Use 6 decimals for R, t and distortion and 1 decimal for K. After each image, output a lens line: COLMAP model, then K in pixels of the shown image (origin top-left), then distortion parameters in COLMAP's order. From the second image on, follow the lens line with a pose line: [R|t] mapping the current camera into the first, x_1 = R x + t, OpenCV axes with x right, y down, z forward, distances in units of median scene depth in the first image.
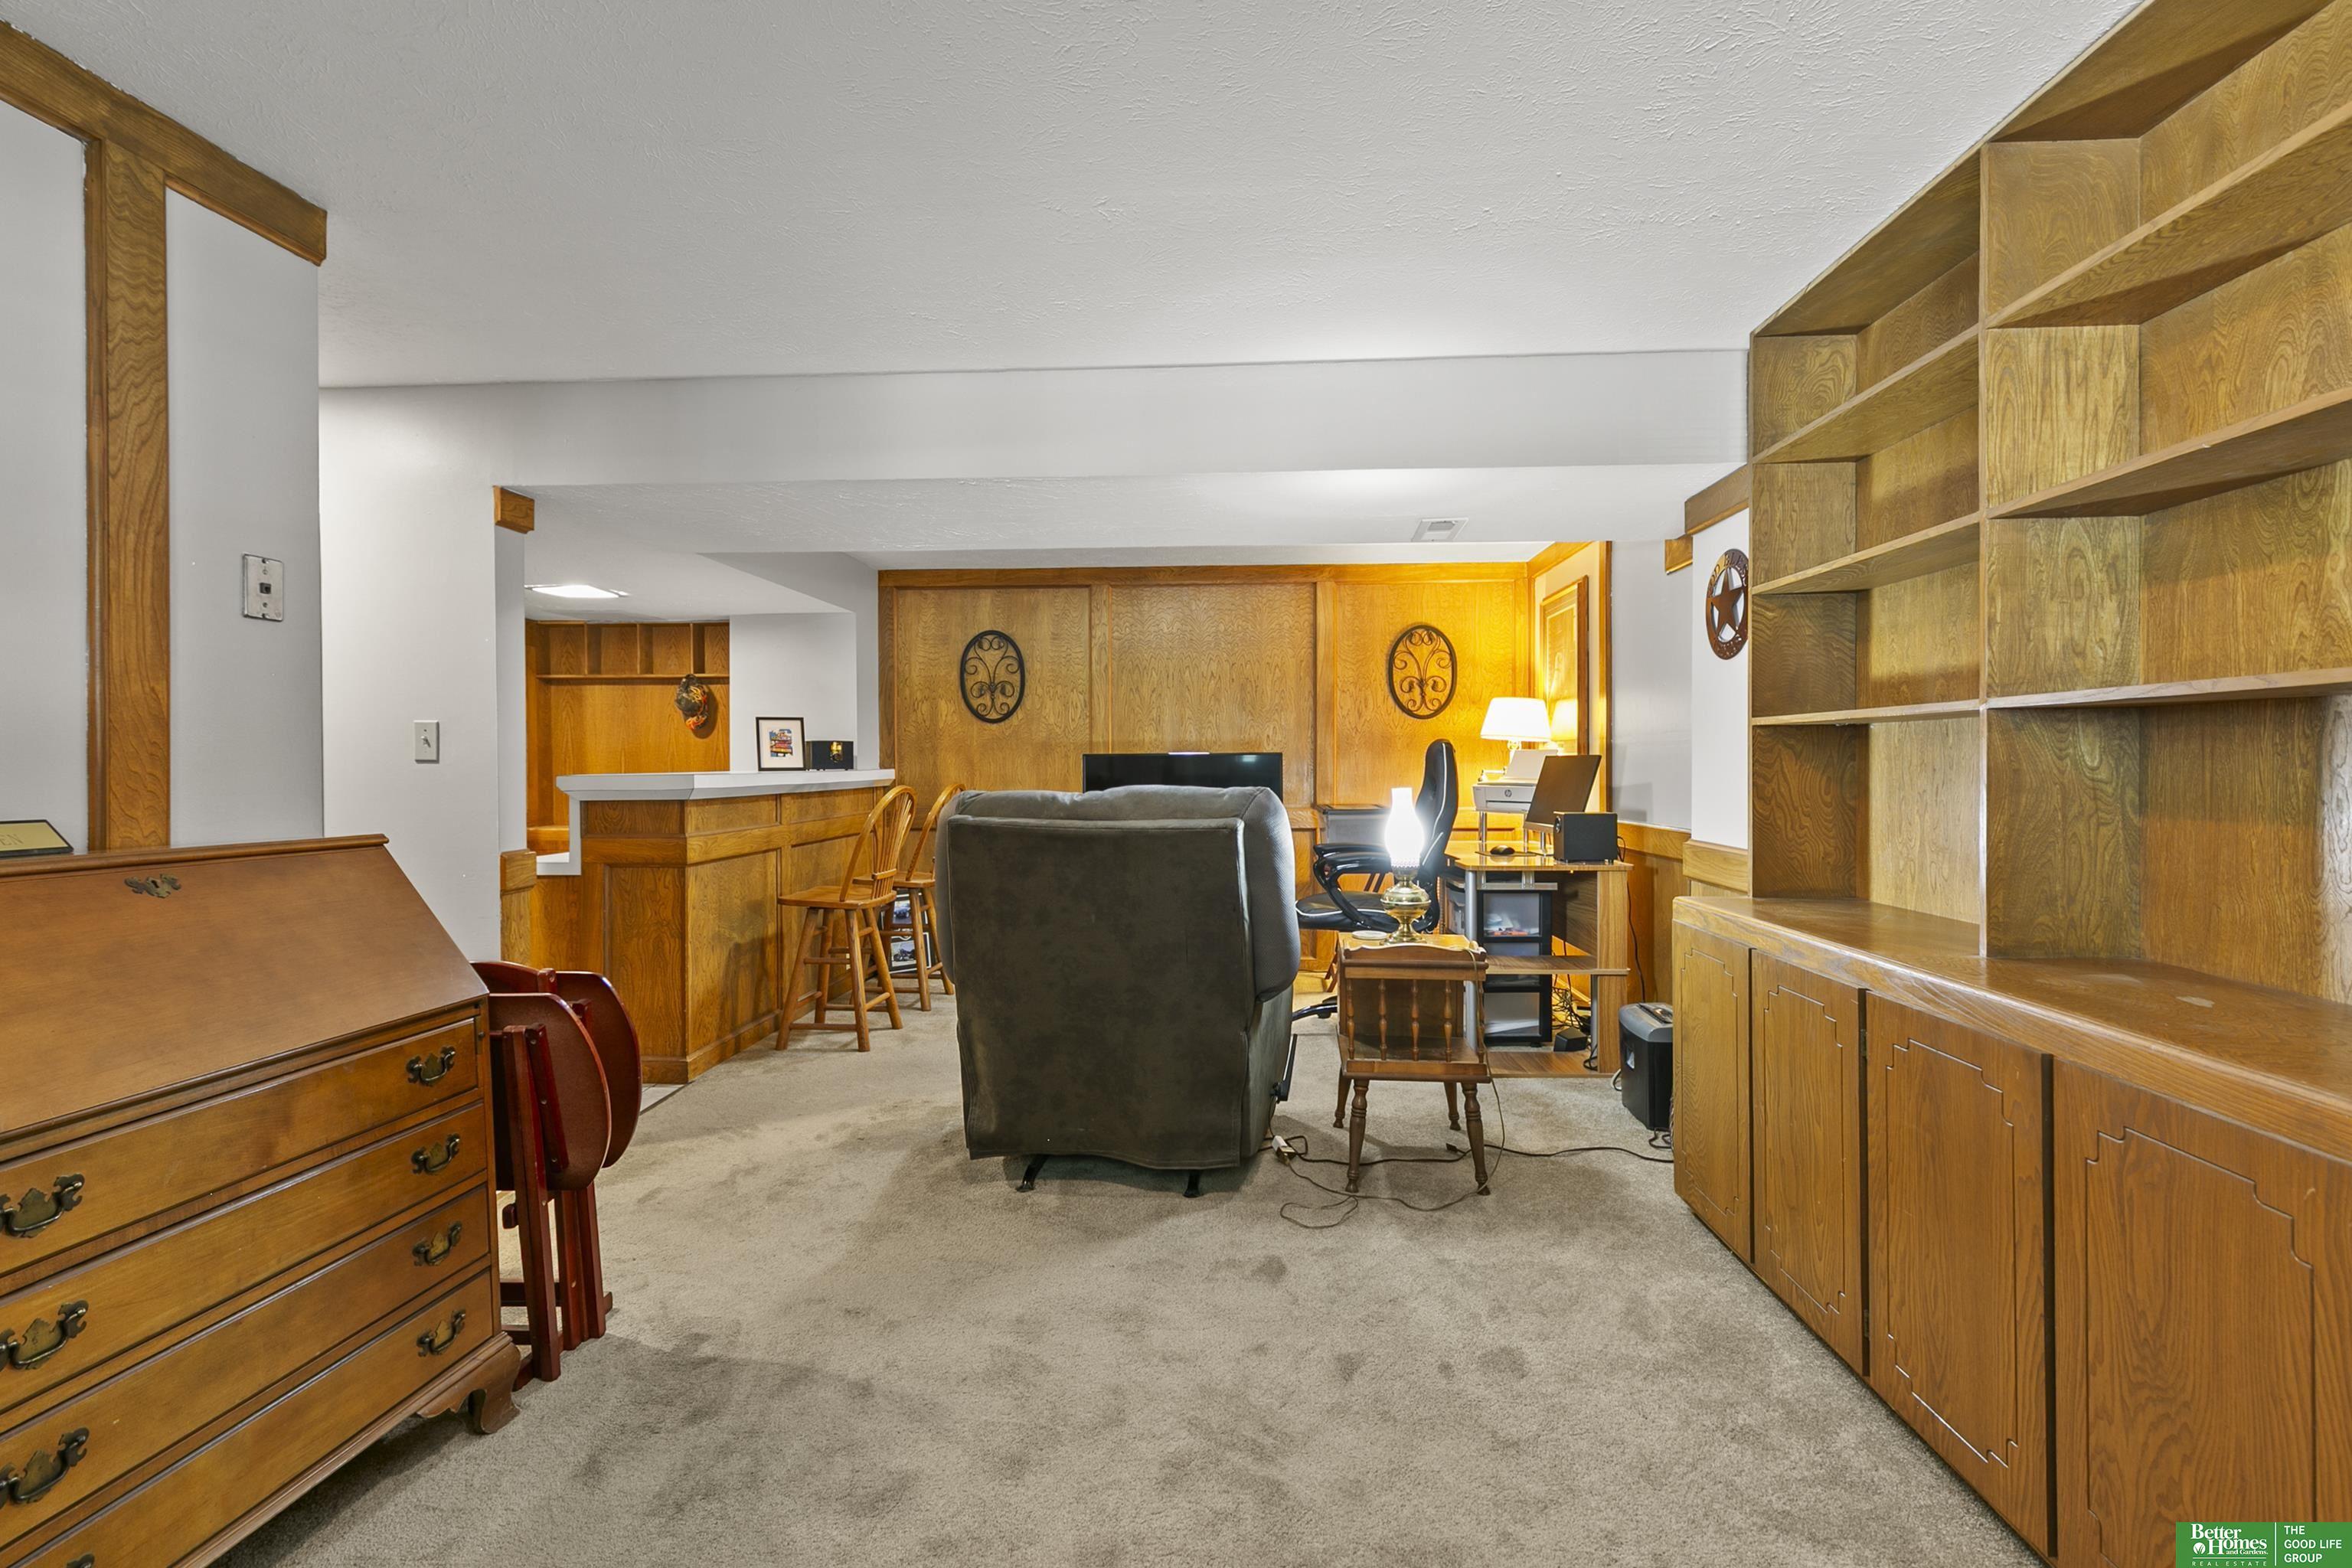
lens RADIAL K [[1064.7, 0, 1185.6], [0, 1064.7, 765.3], [0, 0, 1]] dist [0.002320, 0.000206]
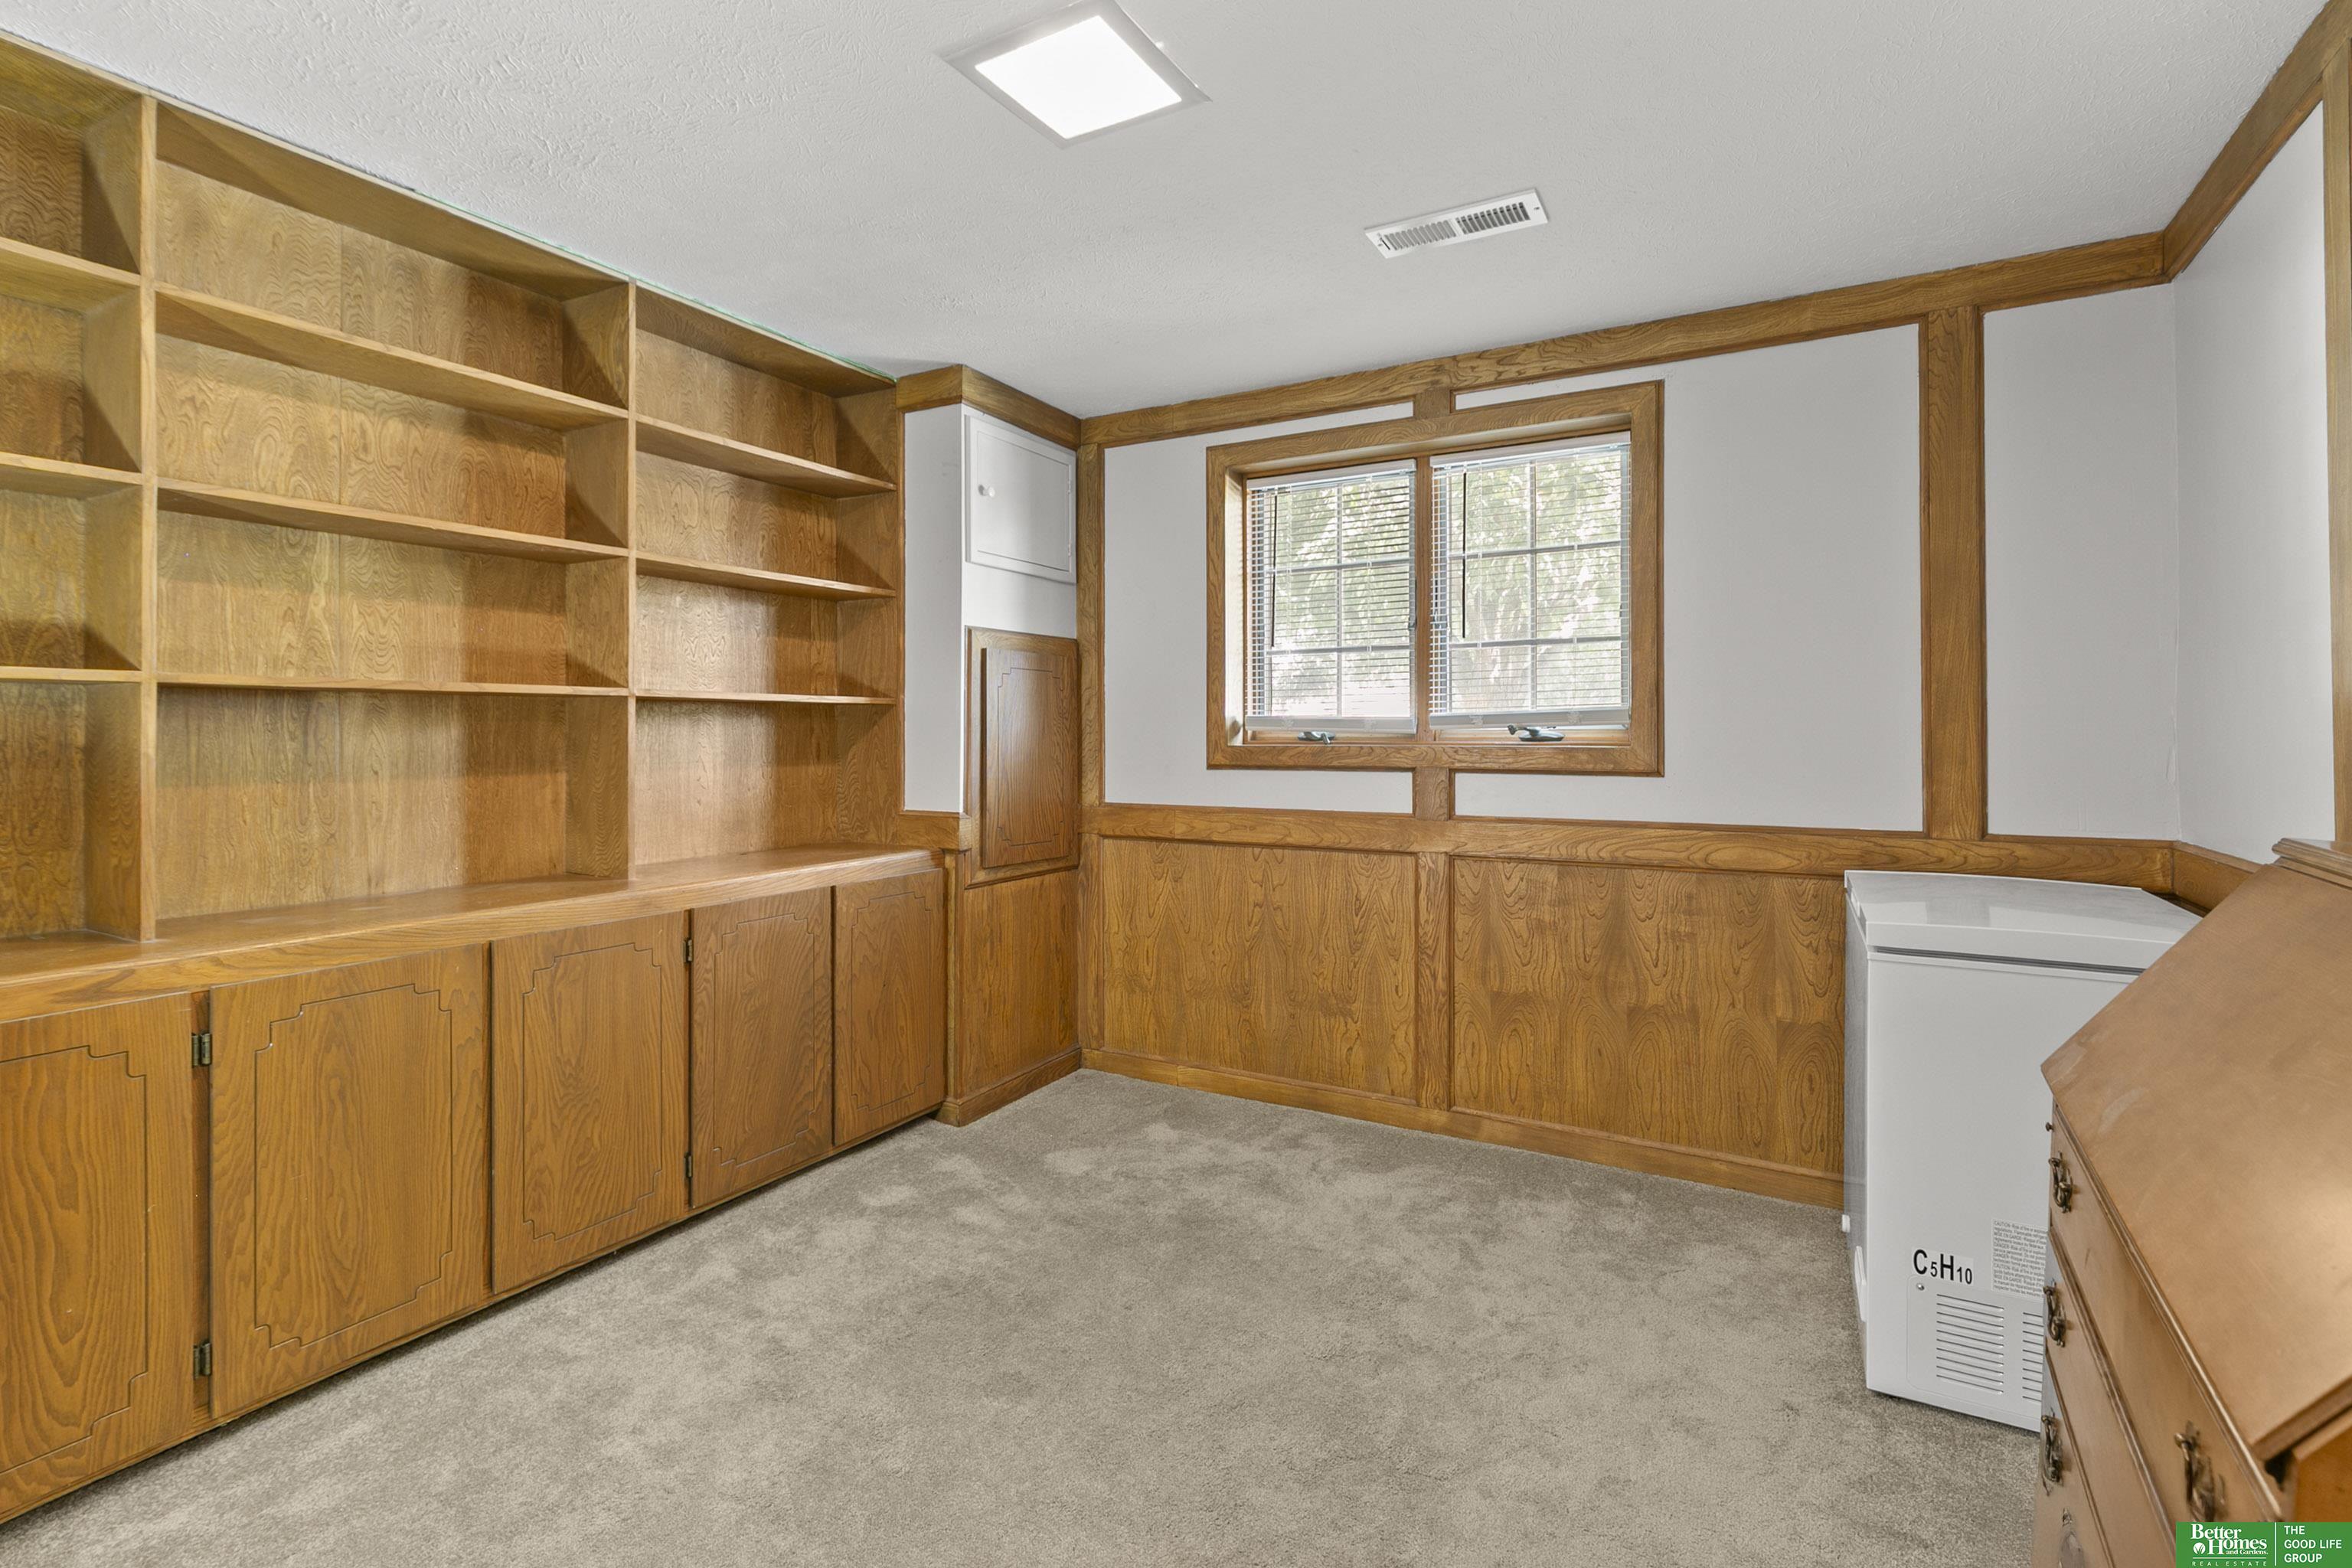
lens RADIAL K [[1081.3, 0, 1195.1], [0, 1081.3, 726.0], [0, 0, 1]] dist [-0.001345, -0.000136]
pose [[-0.904778, 0.006234, 0.425838, -0.594273], [0.006201, 0.999980, -0.001465, -0.007643], [-0.425839, 0.001315, -0.904798, 1.705513]]
